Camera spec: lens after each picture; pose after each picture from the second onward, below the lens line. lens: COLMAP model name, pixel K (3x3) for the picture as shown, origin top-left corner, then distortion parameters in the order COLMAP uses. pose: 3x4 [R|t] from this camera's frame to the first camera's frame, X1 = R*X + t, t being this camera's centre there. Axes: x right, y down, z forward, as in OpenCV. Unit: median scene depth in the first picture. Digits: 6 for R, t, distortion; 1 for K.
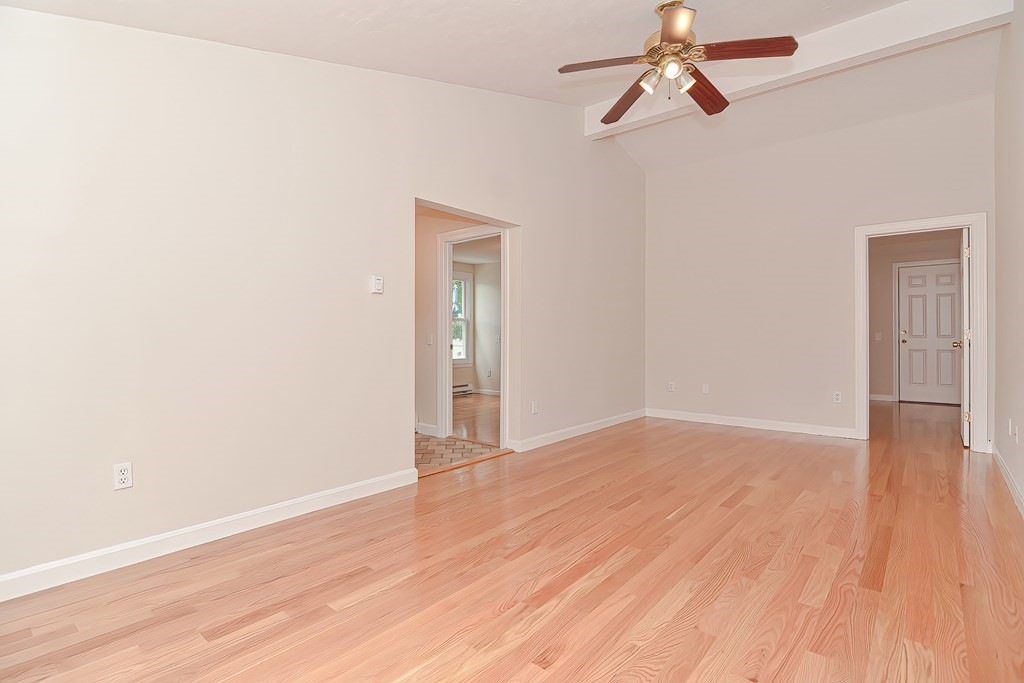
lens RADIAL K [[495.8, 0, 510.0], [0, 495.8, 338.5], [0, 0, 1]] dist [-0.002506, -0.000964]
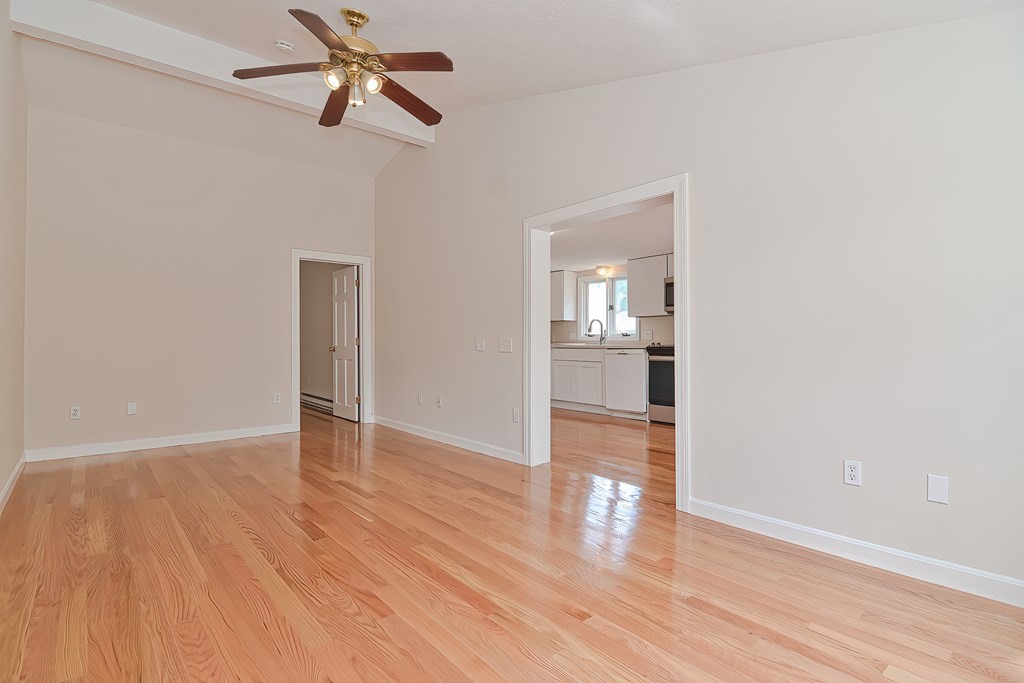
lens RADIAL K [[495.8, 0, 510.0], [0, 495.8, 338.5], [0, 0, 1]] dist [-0.002506, -0.000964]
pose [[0.170451, 0.006270, 0.985346, -0.684190], [0.010784, 0.999908, -0.008228, -0.000881], [-0.985307, 0.012028, 0.170367, 0.579604]]
